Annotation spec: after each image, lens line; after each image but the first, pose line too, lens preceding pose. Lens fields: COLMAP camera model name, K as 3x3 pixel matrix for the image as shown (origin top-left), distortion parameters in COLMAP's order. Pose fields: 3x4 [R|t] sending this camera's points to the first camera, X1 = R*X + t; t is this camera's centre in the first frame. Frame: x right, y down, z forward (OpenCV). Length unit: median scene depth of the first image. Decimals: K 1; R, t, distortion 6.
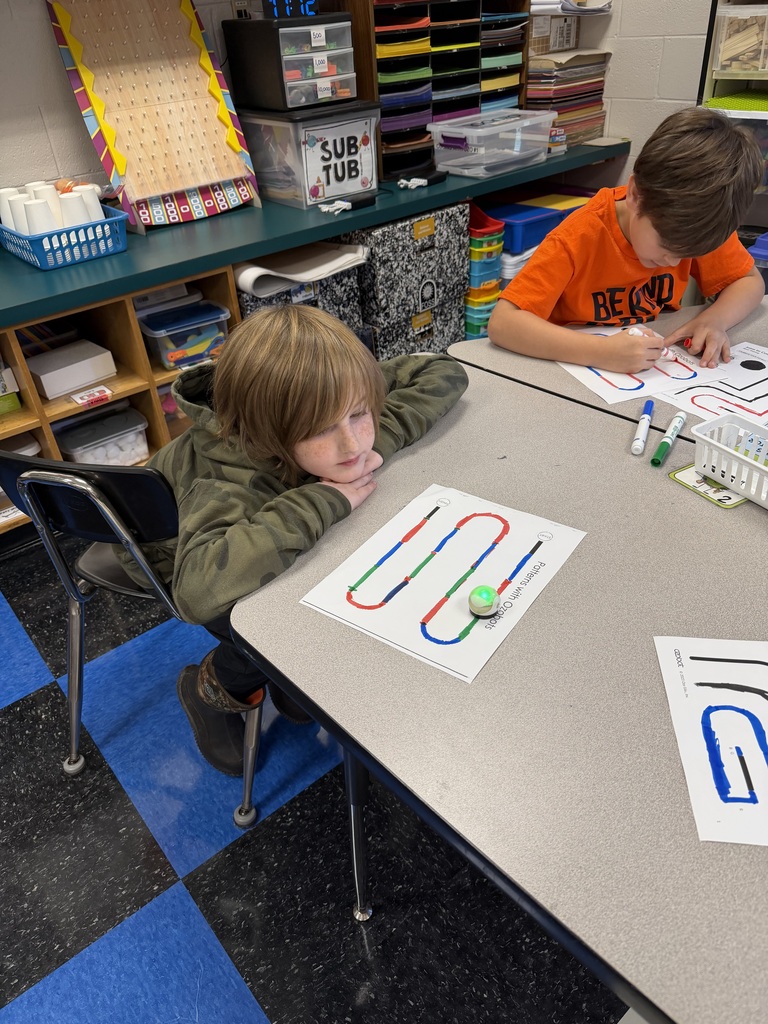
lens RADIAL K [[739.8, 0, 385.4], [0, 739.8, 518.5], [0, 0, 1]] dist [0.006499, -0.014484]
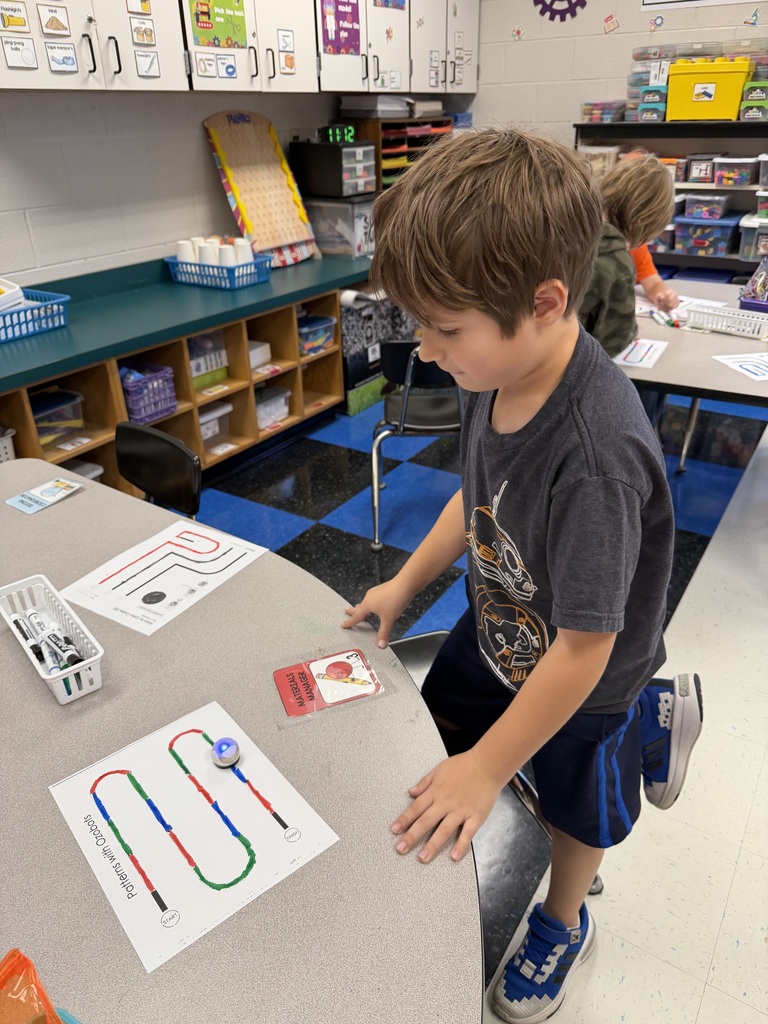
lens RADIAL K [[739.8, 0, 388.7], [0, 739.8, 510.2], [0, 0, 1]] dist [0.006499, -0.014484]
pose [[0.951625, -0.100955, 0.290205, -0.547071], [0.138320, 0.984123, -0.111222, 0.279452], [-0.274369, 0.145983, 0.950479, -0.407341]]
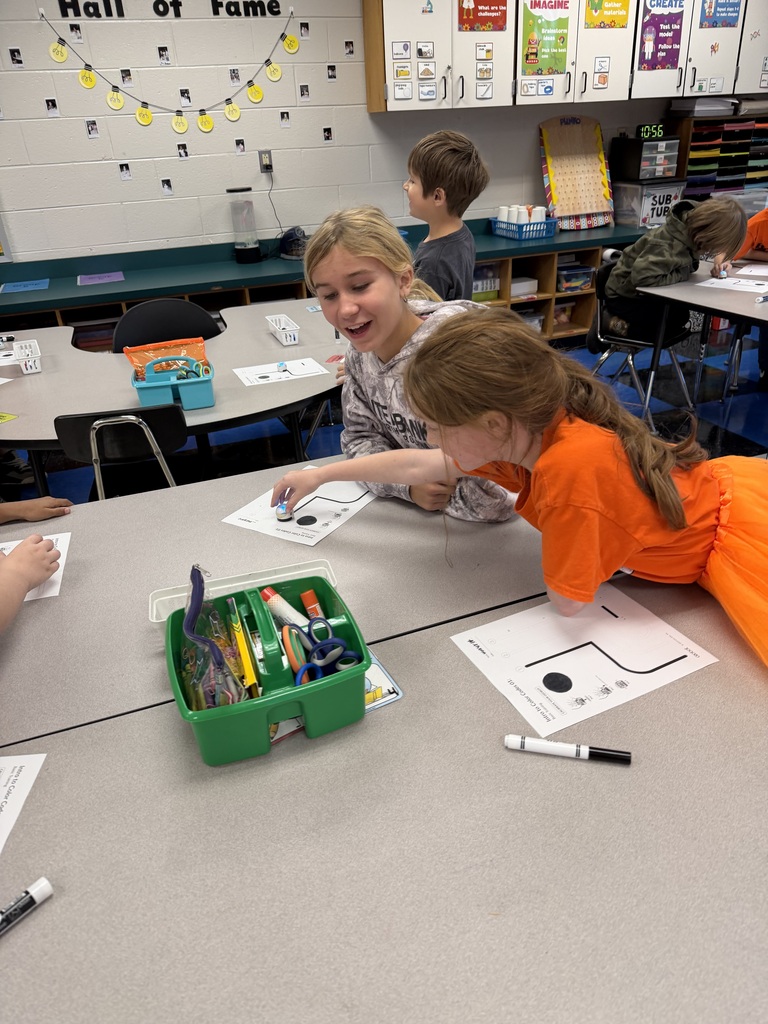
lens RADIAL K [[739.8, 0, 385.4], [0, 739.8, 526.3], [0, 0, 1]] dist [0.006499, -0.014484]
pose [[0.943110, 0.174966, -0.282721, -0.046938], [-0.202276, 0.976806, -0.070248, 0.645000], [0.263873, 0.123439, 0.956626, -0.986530]]
